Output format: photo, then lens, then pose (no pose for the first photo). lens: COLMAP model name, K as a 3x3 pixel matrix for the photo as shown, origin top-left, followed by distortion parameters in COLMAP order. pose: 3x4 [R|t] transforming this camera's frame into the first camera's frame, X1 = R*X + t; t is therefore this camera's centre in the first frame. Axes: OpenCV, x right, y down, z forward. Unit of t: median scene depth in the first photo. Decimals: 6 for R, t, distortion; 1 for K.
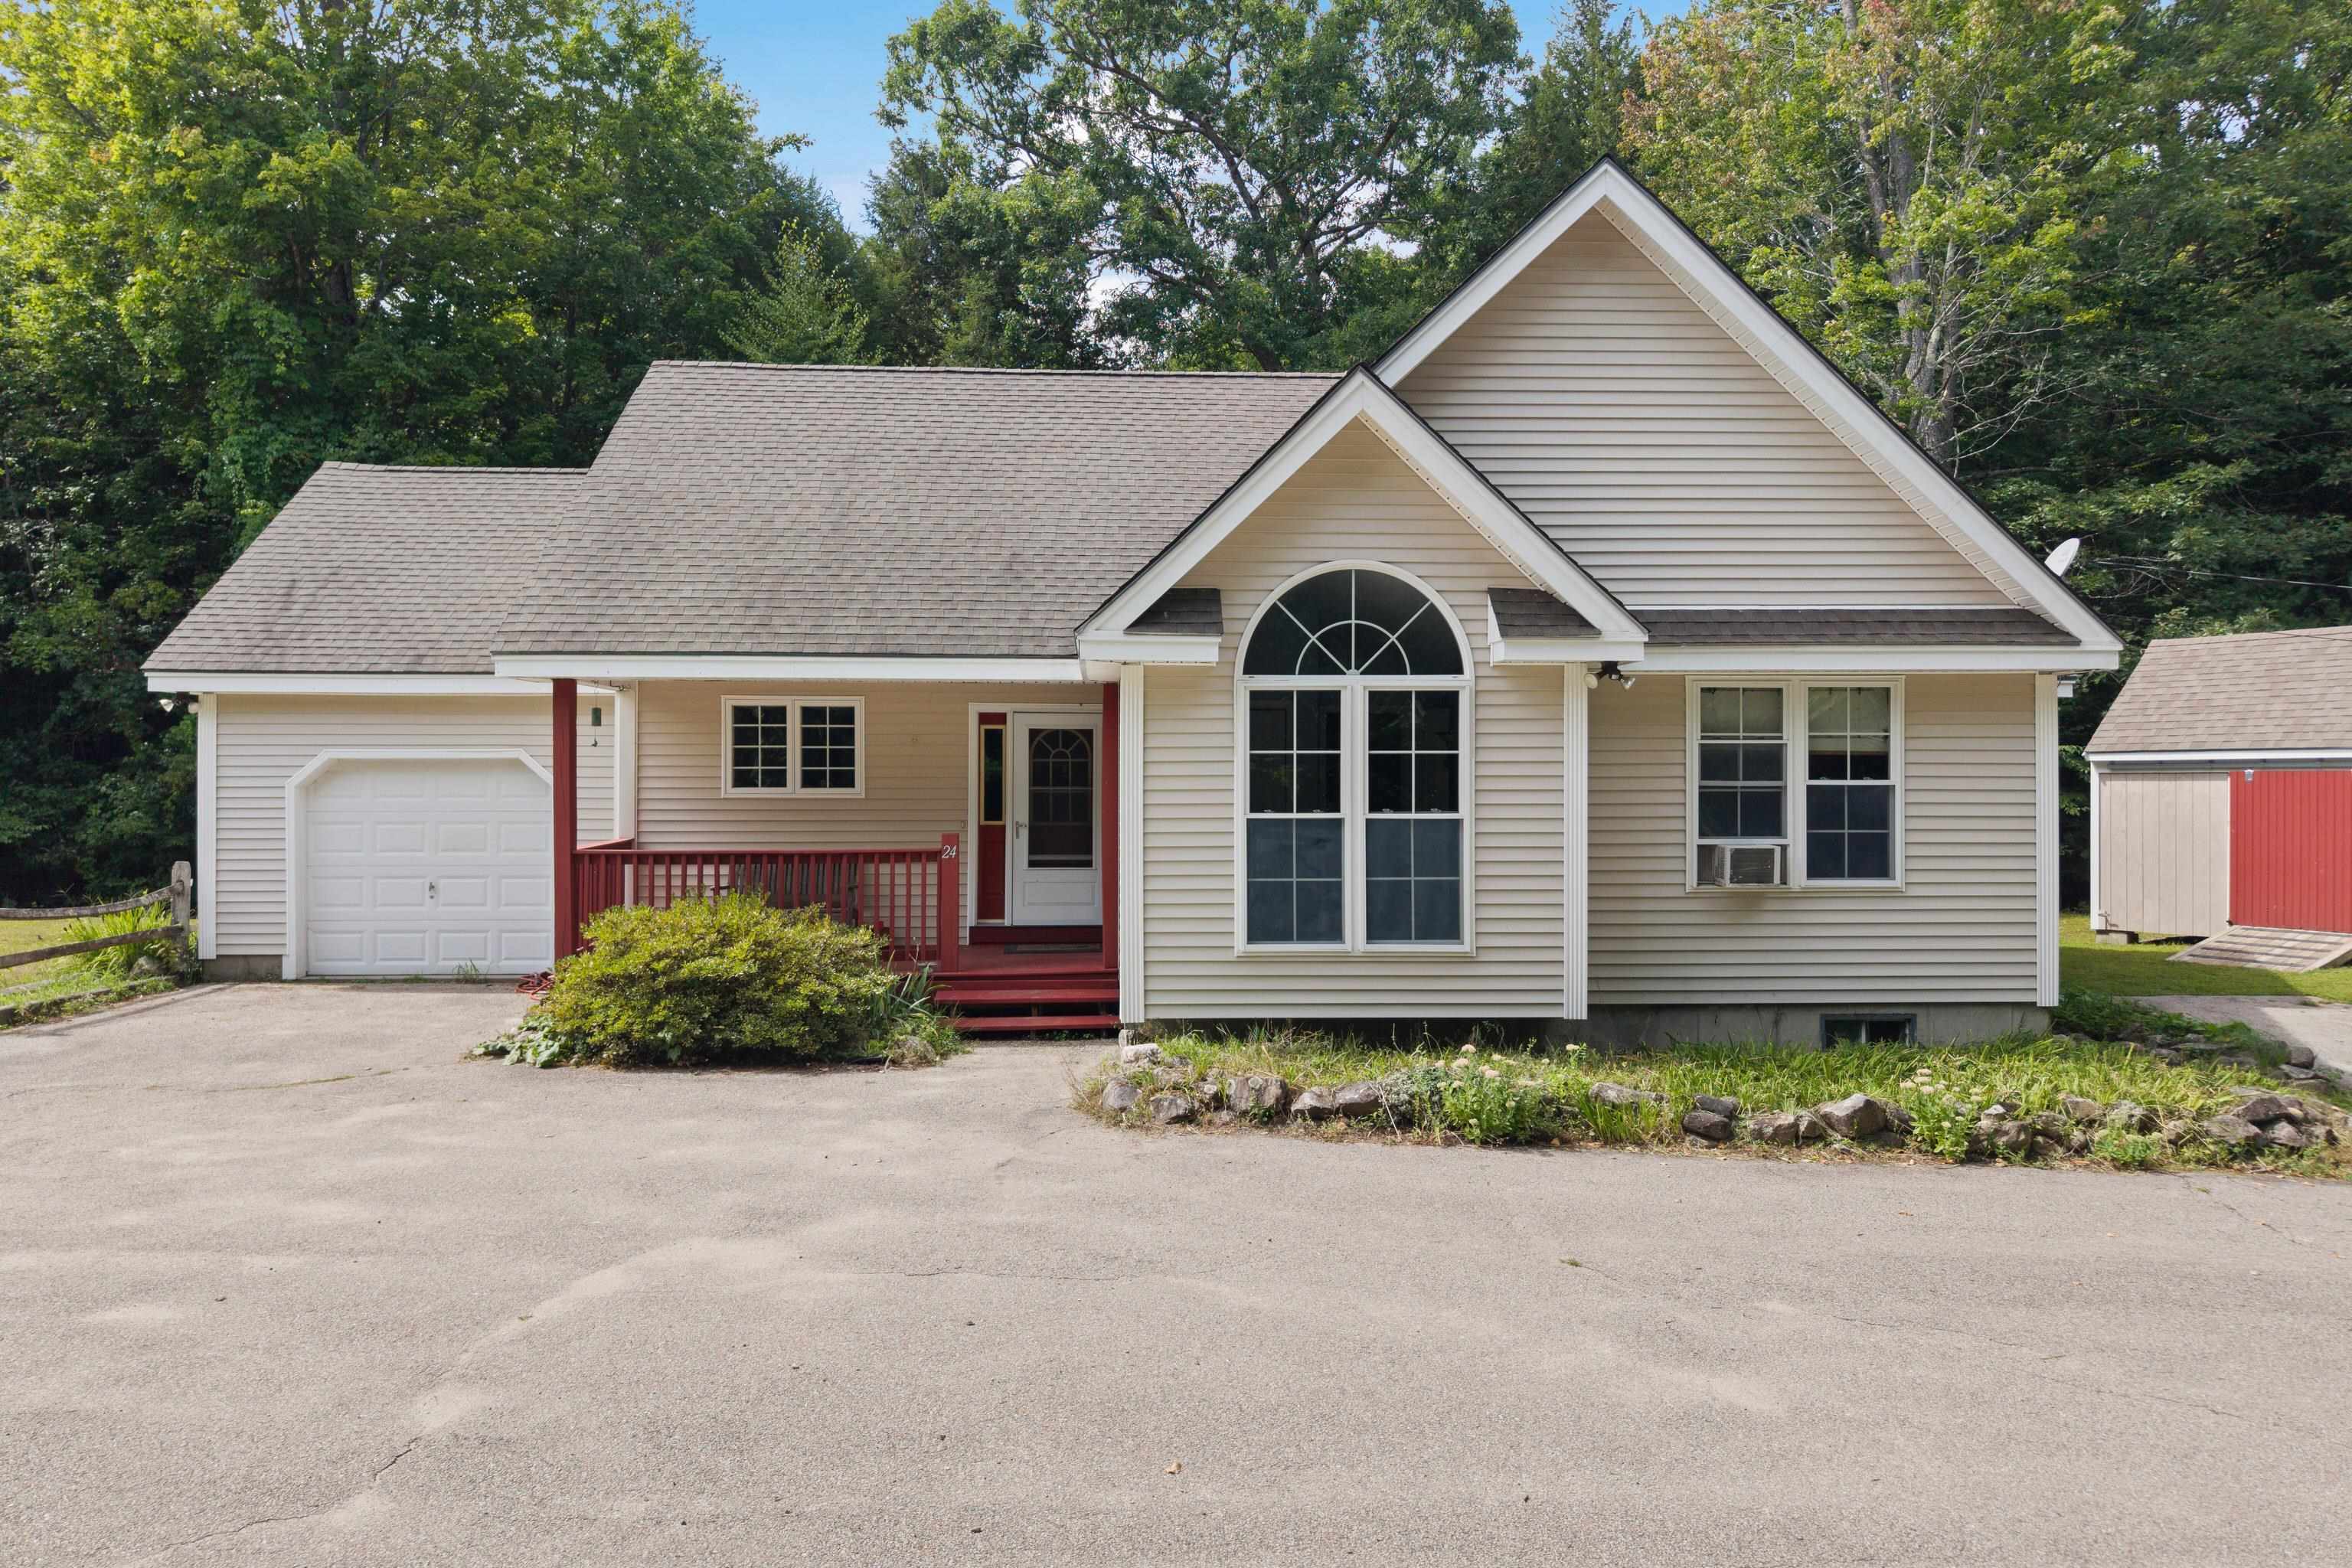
lens RADIAL K [[1587.7, 0, 1160.5], [0, 1587.7, 780.7], [0, 0, 1]] dist [0.021529, -0.023333]
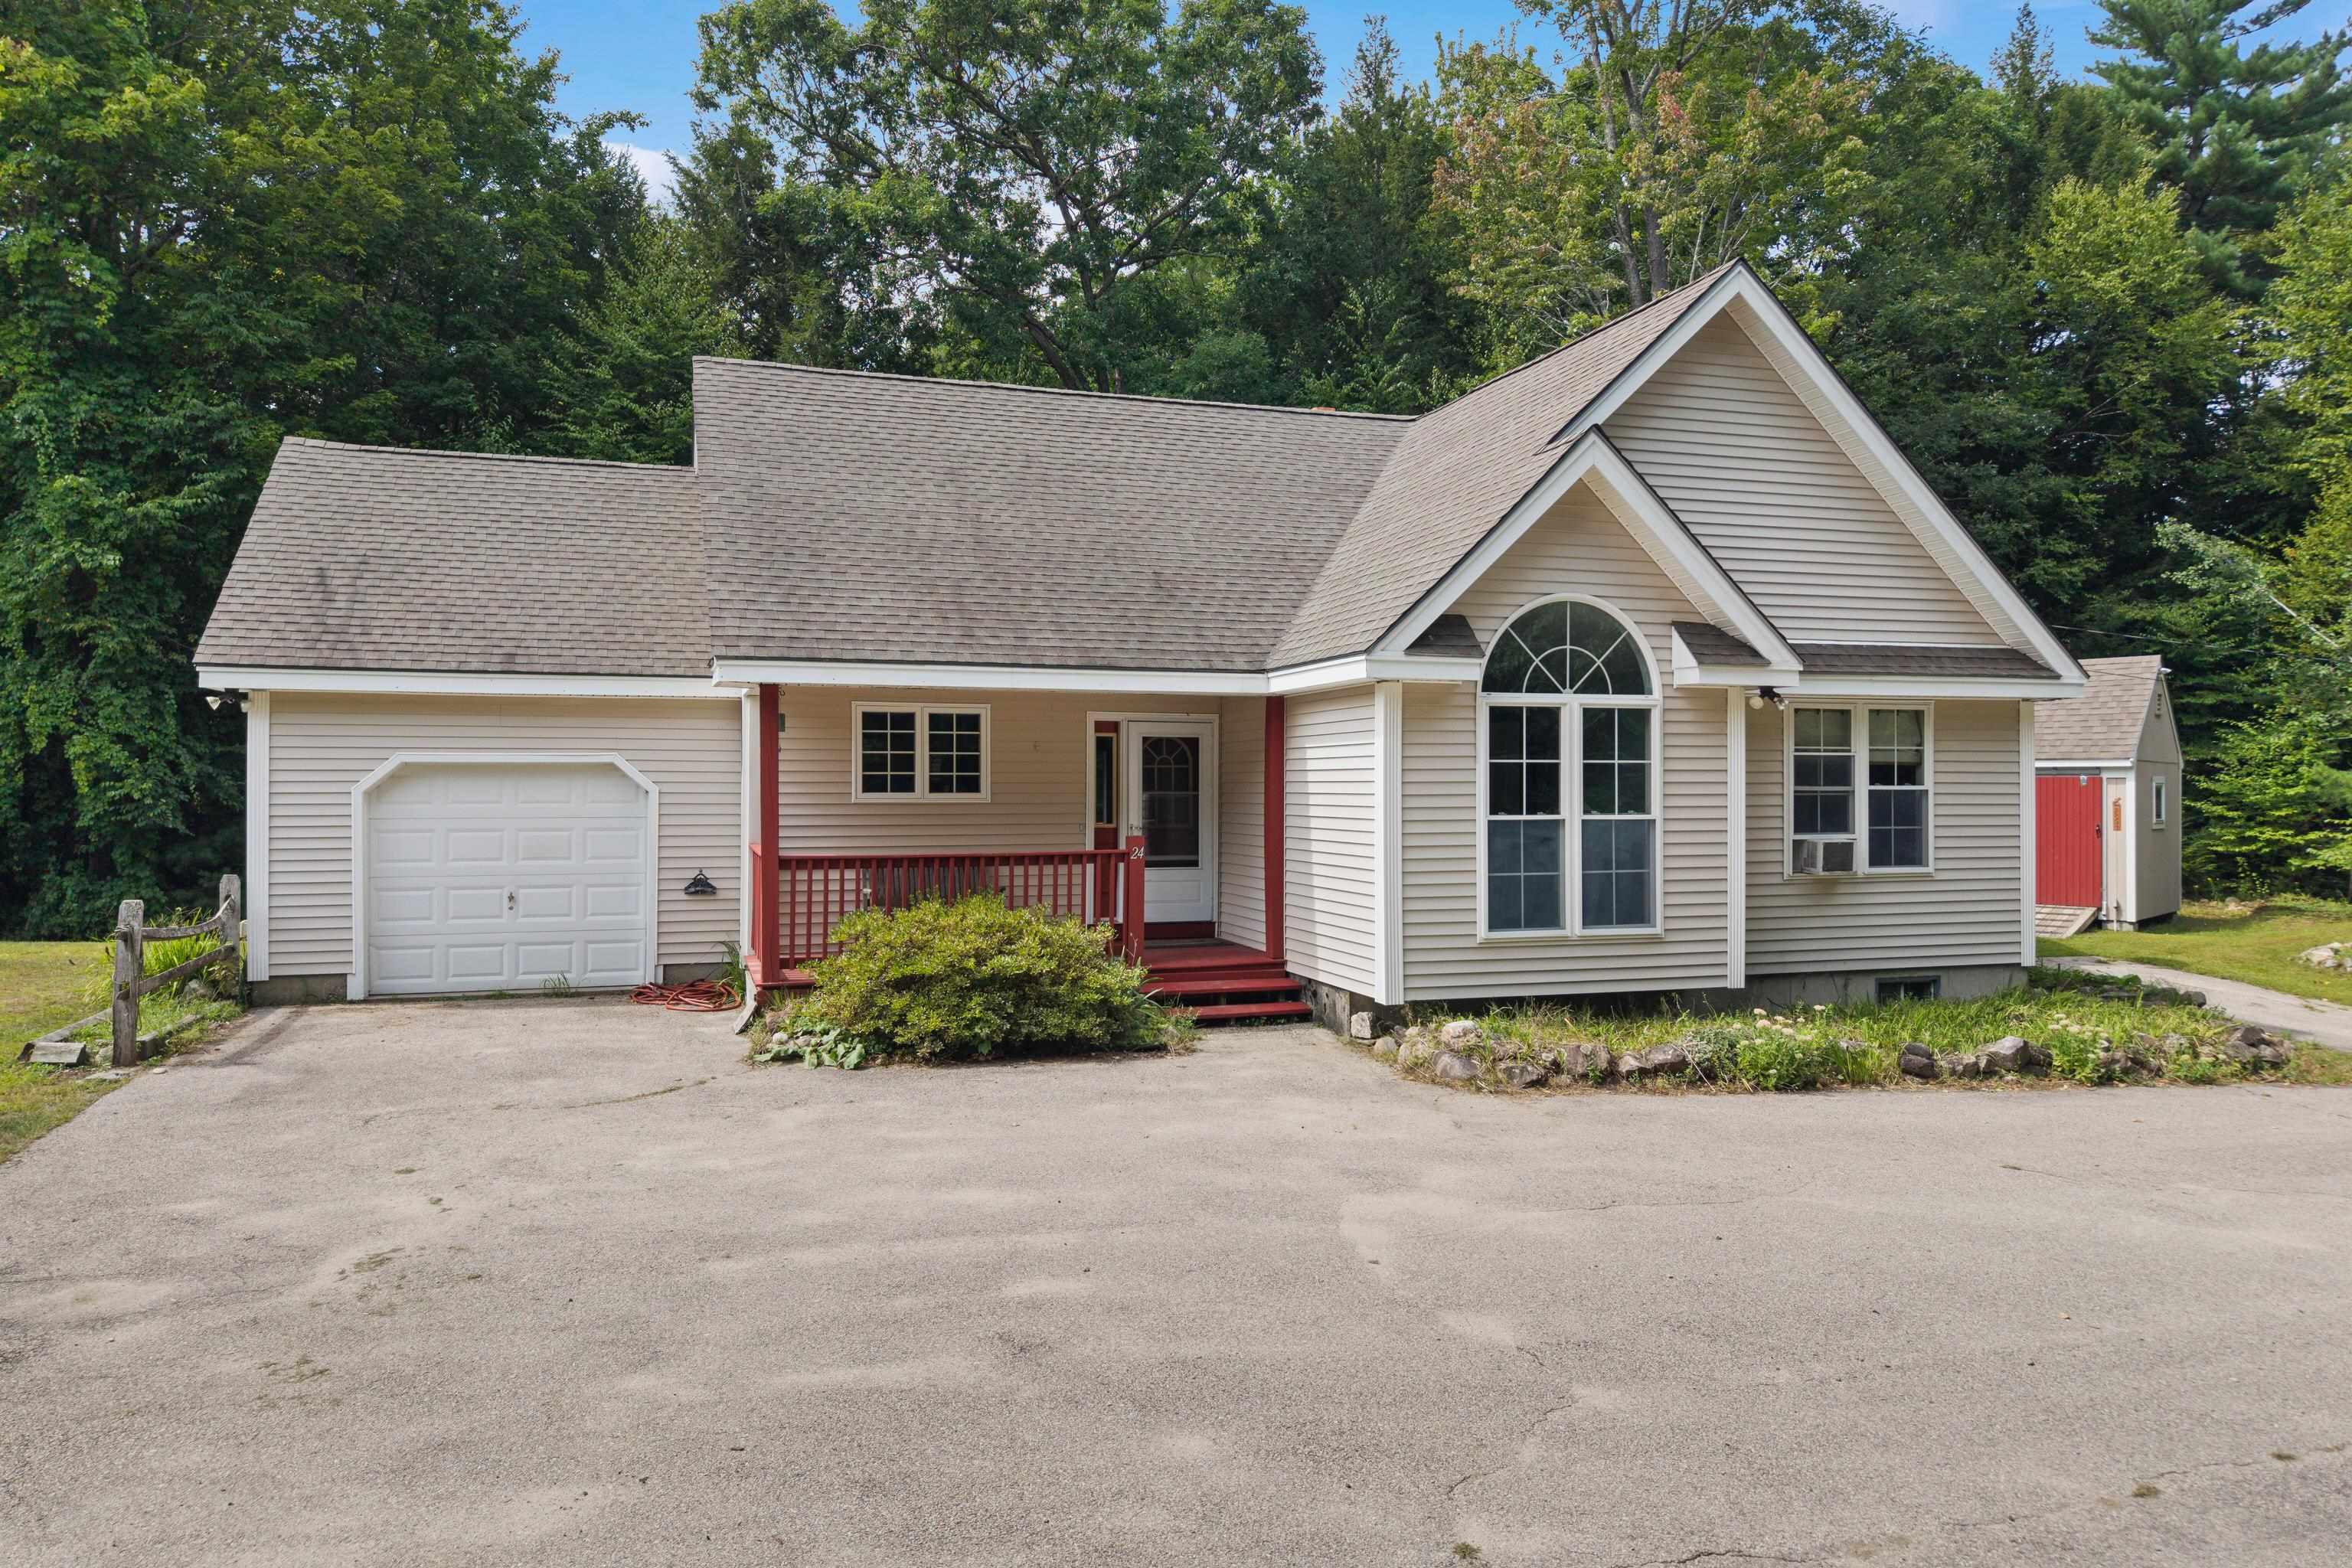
lens RADIAL K [[1587.7, 0, 1162.9], [0, 1587.7, 787.7], [0, 0, 1]] dist [0.021529, -0.023333]
pose [[0.964206, -0.000365, 0.265152, -0.432969], [-0.000292, 0.999997, 0.002438, -0.001611], [-0.265152, -0.002428, 0.964203, -0.026304]]
